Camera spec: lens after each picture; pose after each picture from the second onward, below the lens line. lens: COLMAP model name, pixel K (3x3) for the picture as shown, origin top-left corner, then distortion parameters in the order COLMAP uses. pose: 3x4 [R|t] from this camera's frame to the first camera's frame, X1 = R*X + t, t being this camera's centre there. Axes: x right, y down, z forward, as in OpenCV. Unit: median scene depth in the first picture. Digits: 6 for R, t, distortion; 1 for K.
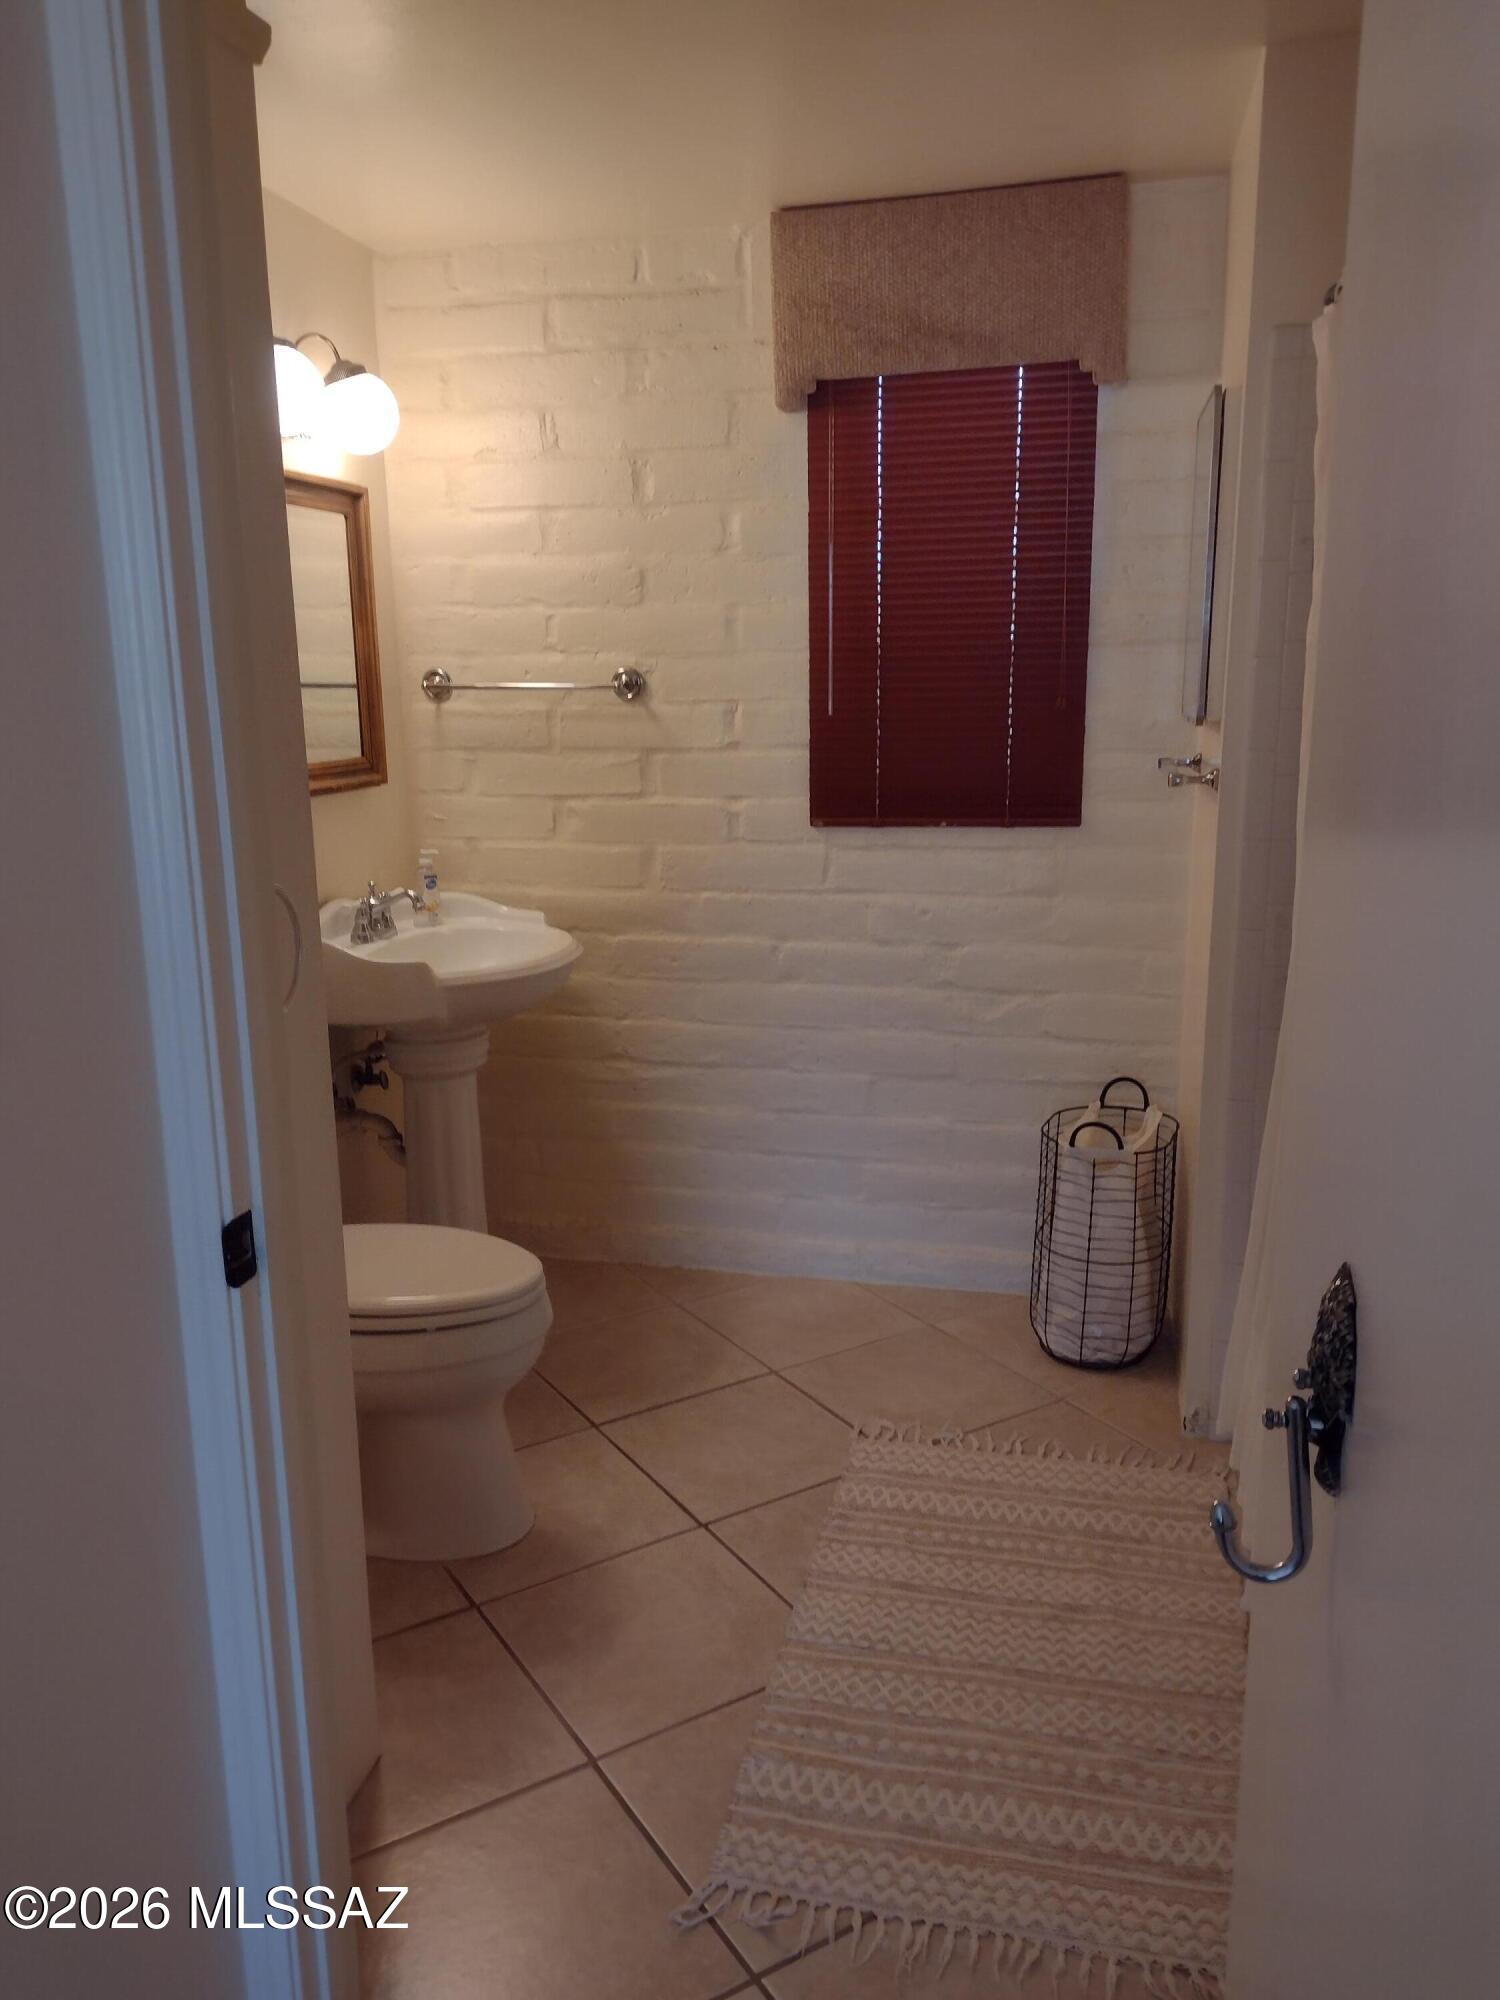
lens RADIAL K [[1460.3, 0, 752.8], [0, 1460.3, 991.0], [0, 0, 1]] dist [0.120554, -0.223025]
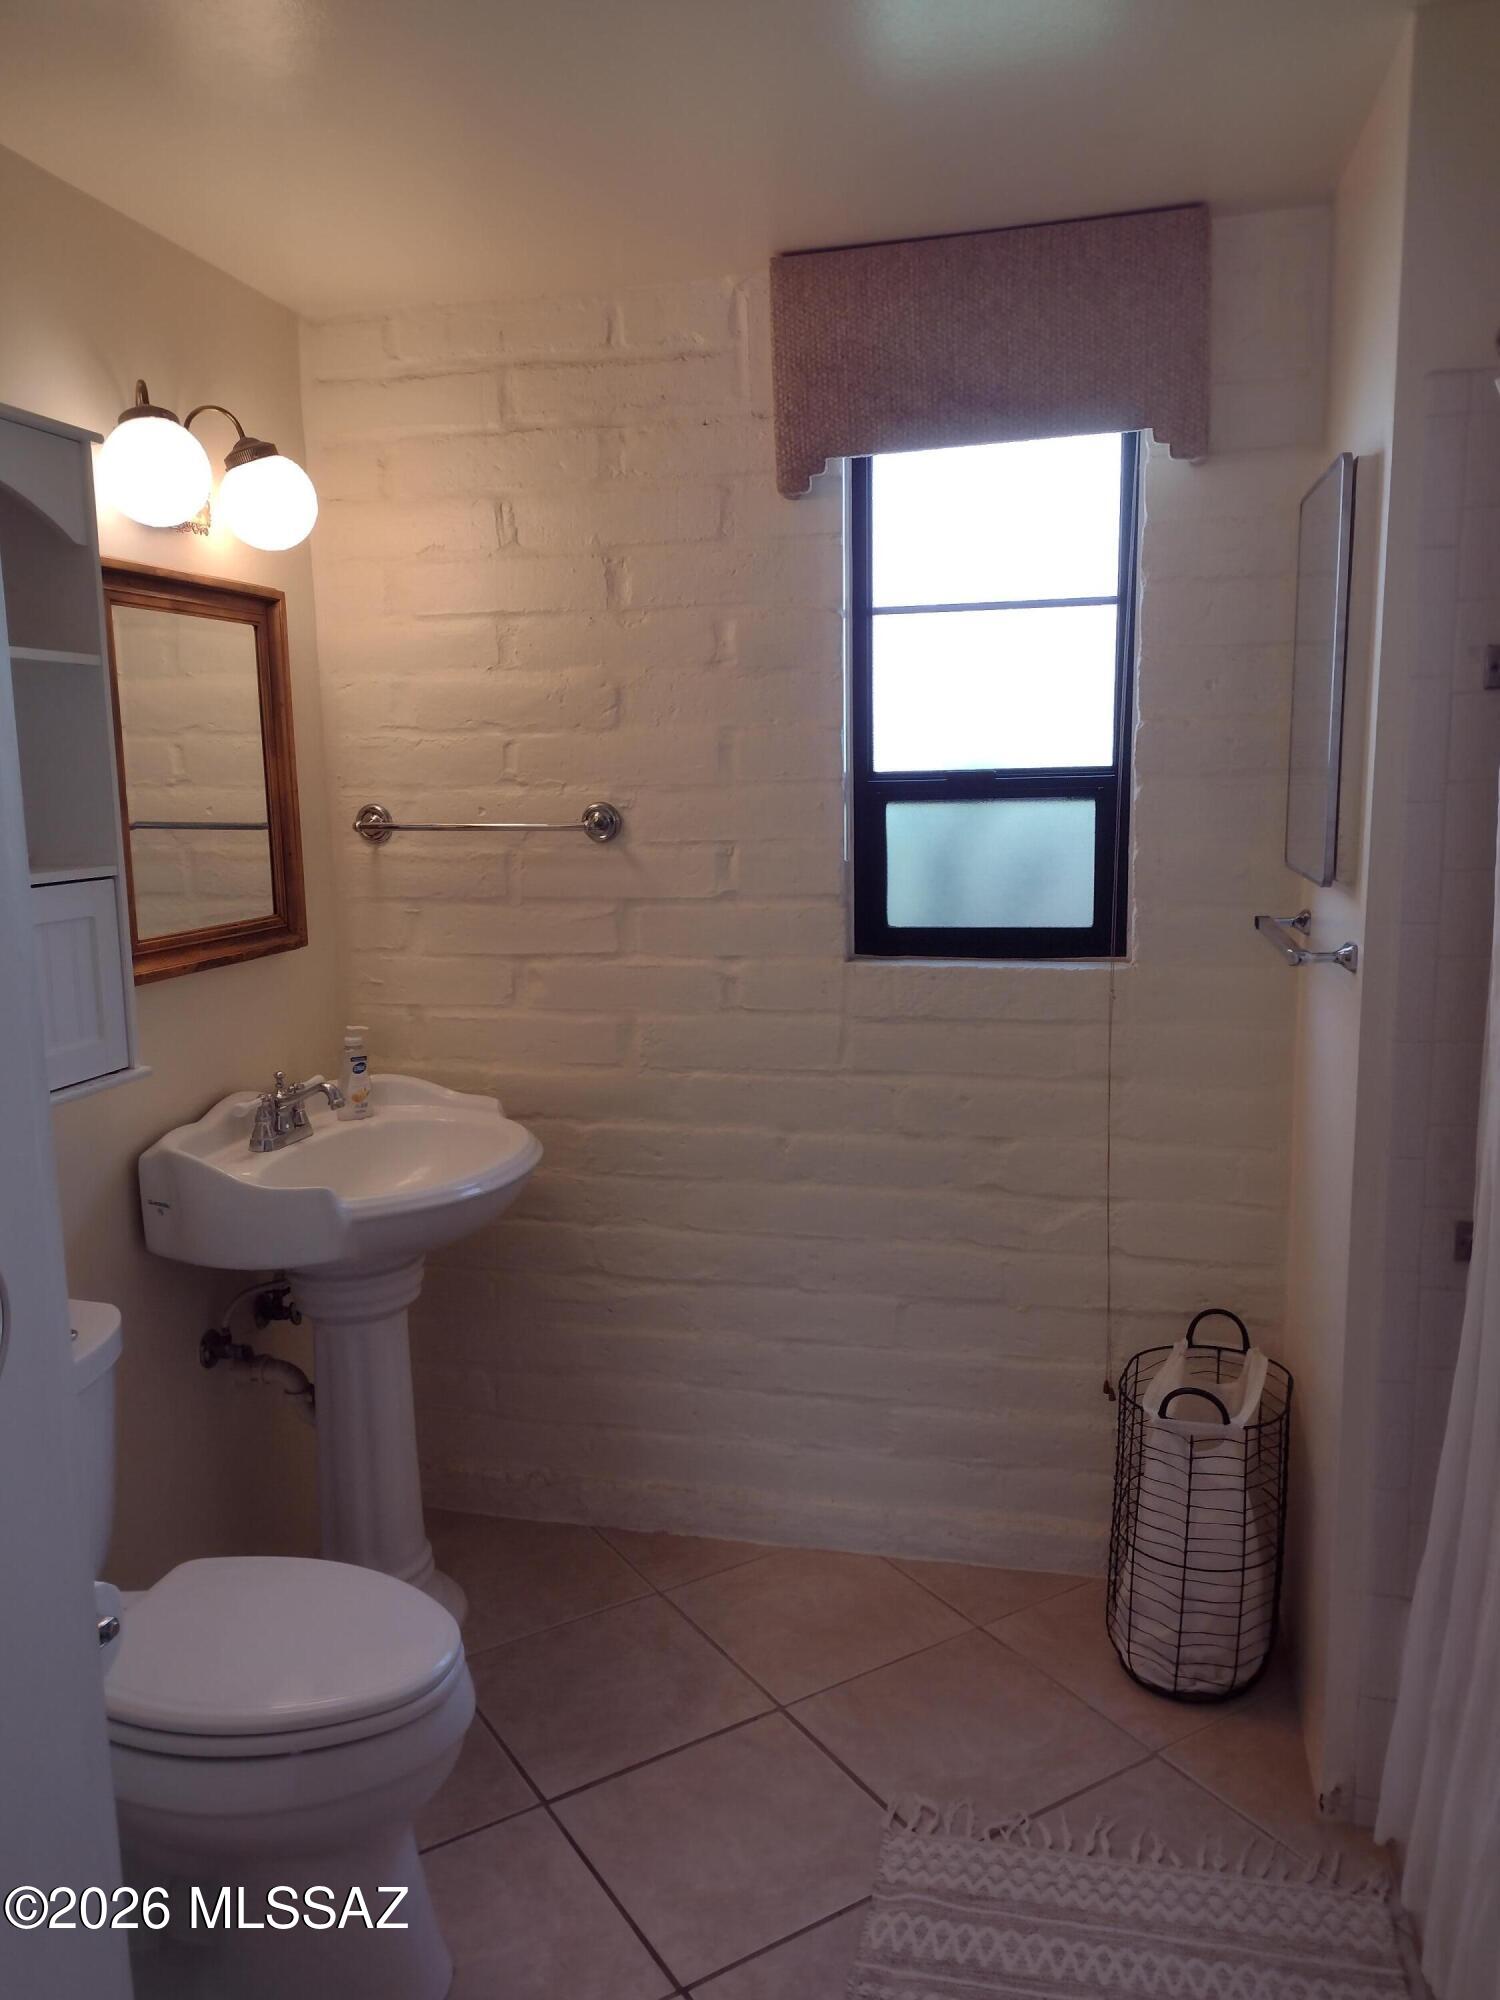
lens RADIAL K [[1460.1, 0, 752.5], [0, 1460.1, 1020.1], [0, 0, 1]] dist [0.075813, -0.106863]
pose [[0.999966, -0.002874, -0.007740, 0.006319], [0.002522, 0.998975, -0.045201, -0.063054], [0.007862, 0.045180, 0.998948, 0.189672]]
